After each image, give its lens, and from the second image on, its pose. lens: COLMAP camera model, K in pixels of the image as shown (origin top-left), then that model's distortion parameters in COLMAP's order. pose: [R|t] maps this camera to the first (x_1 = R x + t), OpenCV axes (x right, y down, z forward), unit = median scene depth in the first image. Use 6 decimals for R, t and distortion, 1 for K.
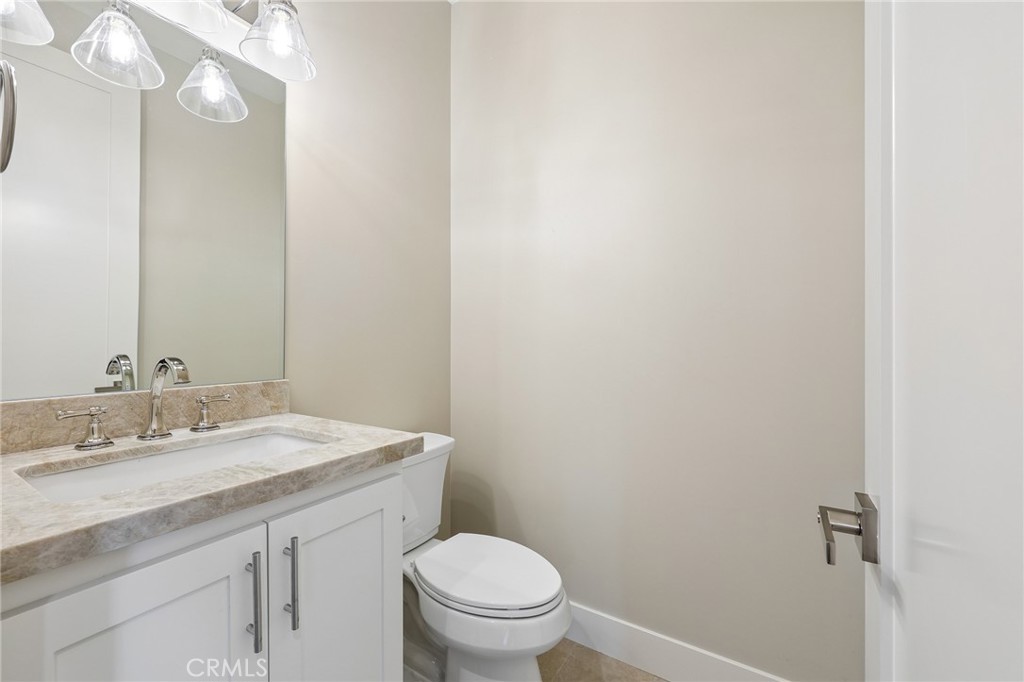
lens RADIAL K [[421.7, 0, 511.0], [0, 421.7, 340.2], [0, 0, 1]] dist [0.008616, 0.000273]
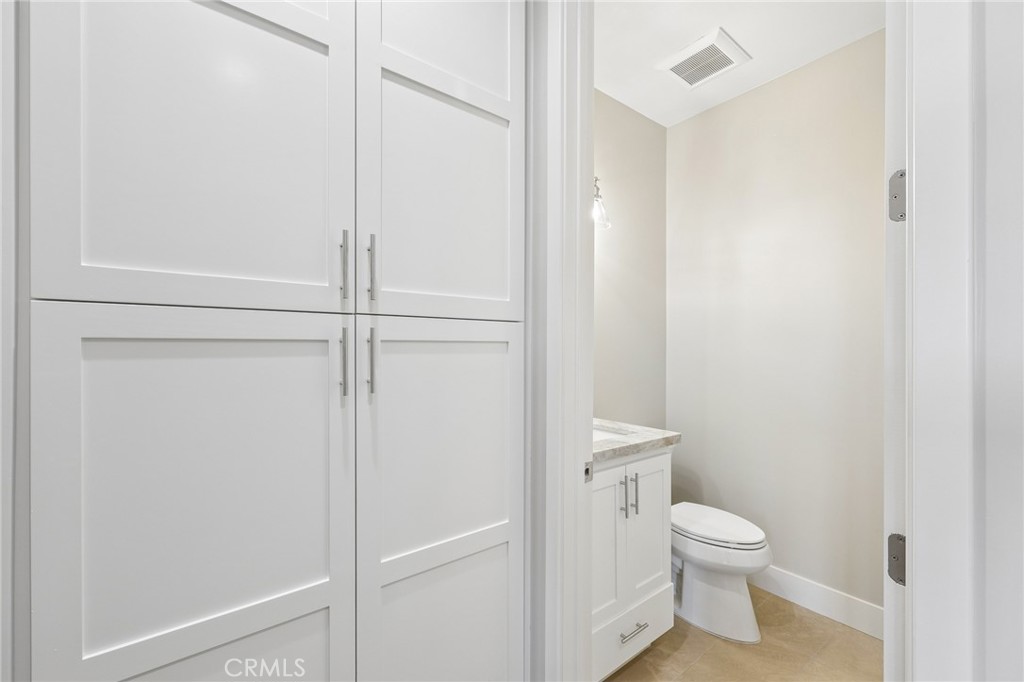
lens RADIAL K [[421.7, 0, 514.9], [0, 421.7, 342.8], [0, 0, 1]] dist [0.008616, 0.000273]
pose [[0.940035, 0.001336, -0.341075, -0.309843], [-0.005172, 0.999933, -0.010338, -0.167883], [0.341038, 0.011482, 0.939979, -1.133025]]
